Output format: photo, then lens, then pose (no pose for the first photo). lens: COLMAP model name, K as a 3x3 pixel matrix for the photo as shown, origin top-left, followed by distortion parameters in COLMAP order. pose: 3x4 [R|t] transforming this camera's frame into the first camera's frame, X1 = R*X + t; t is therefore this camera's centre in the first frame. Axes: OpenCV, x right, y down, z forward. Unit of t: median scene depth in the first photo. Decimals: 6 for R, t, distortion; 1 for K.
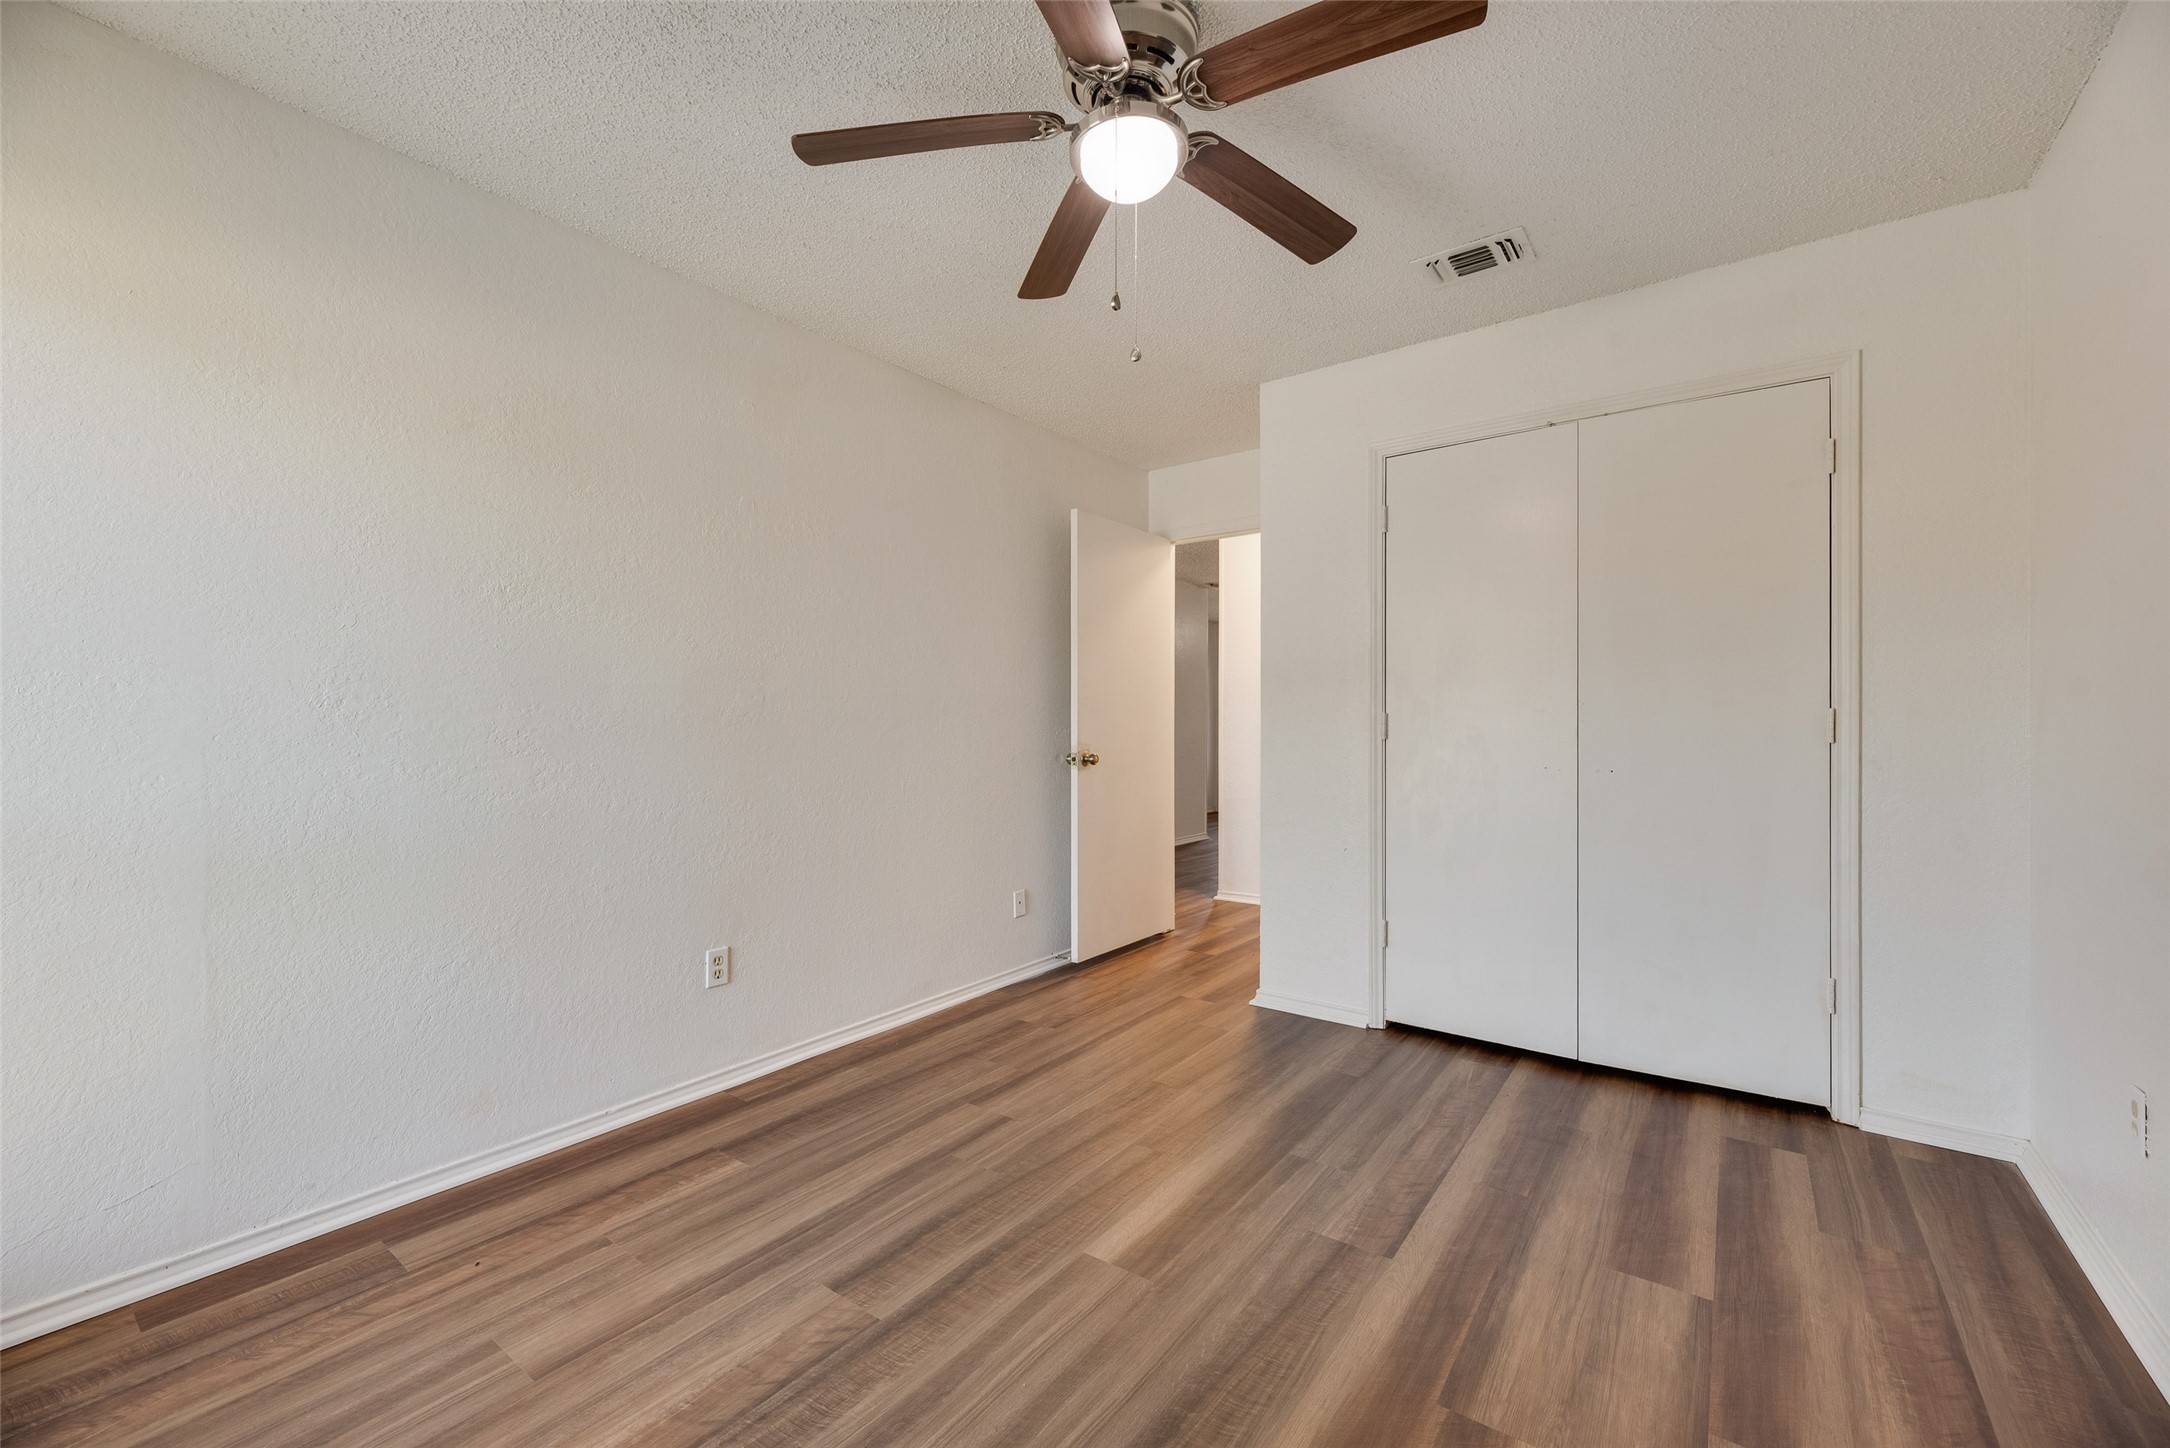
lens RADIAL K [[880.8, 0, 1088.3], [0, 880.8, 724.2], [0, 0, 1]] dist [0.000784, 0.000070]
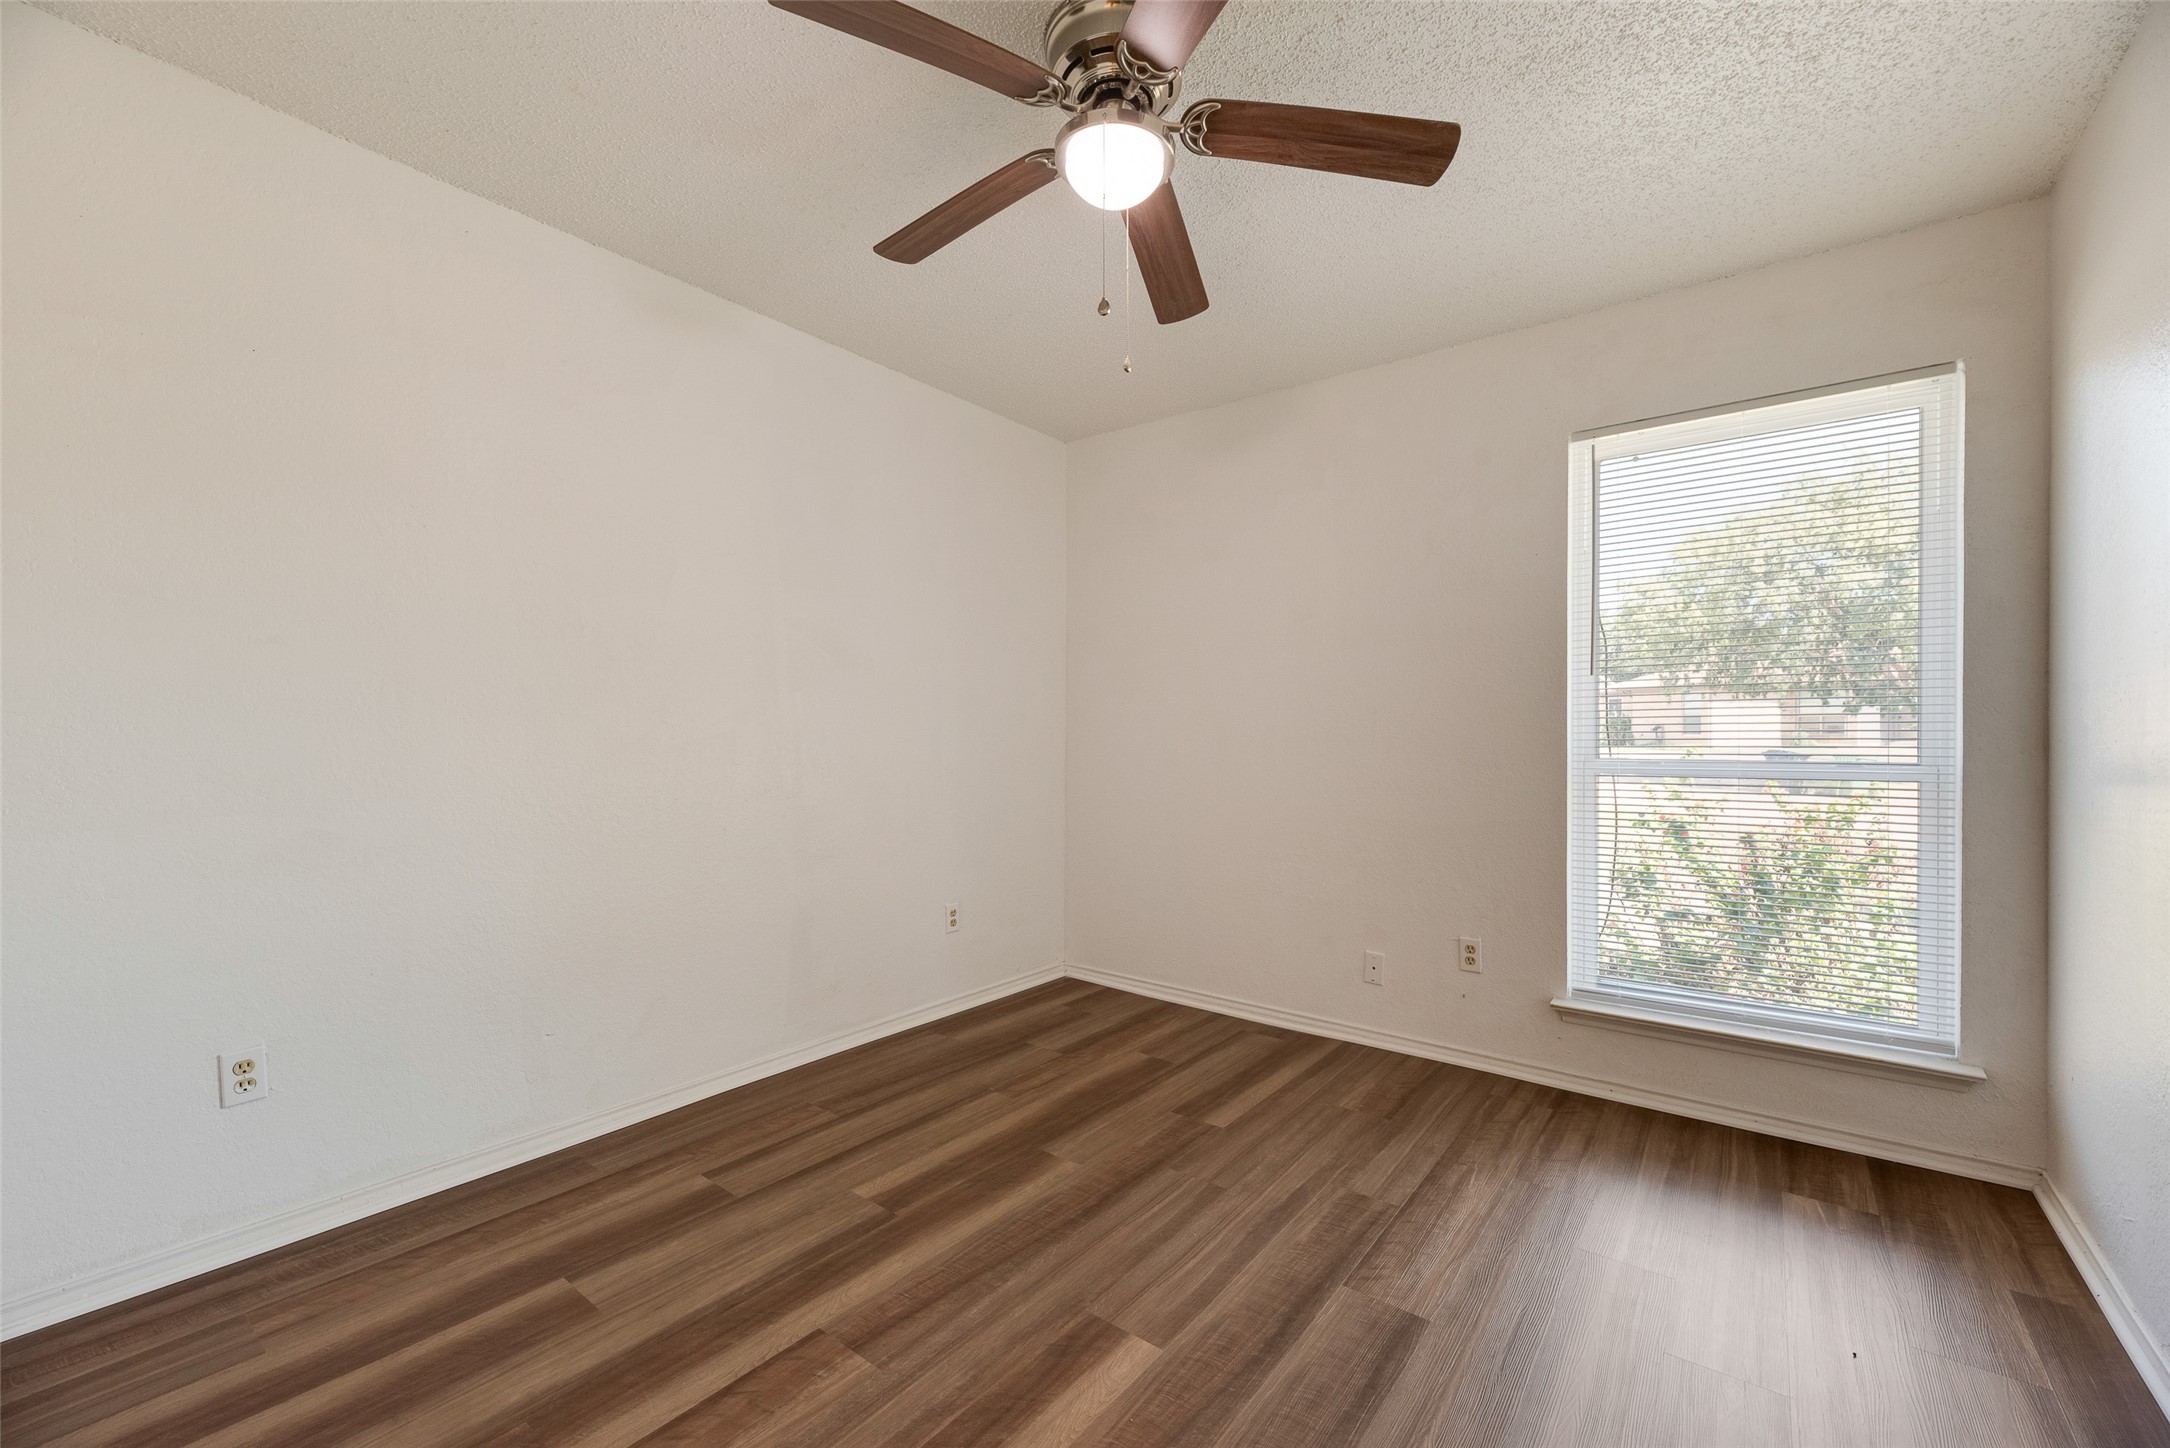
lens RADIAL K [[880.8, 0, 1082.1], [0, 880.8, 733.1], [0, 0, 1]] dist [0.000784, 0.000070]
pose [[-0.999741, -0.002082, 0.022658, 0.057702], [-0.002190, 0.999986, -0.004738, 0.001123], [-0.022648, -0.004786, -0.999732, 1.969587]]
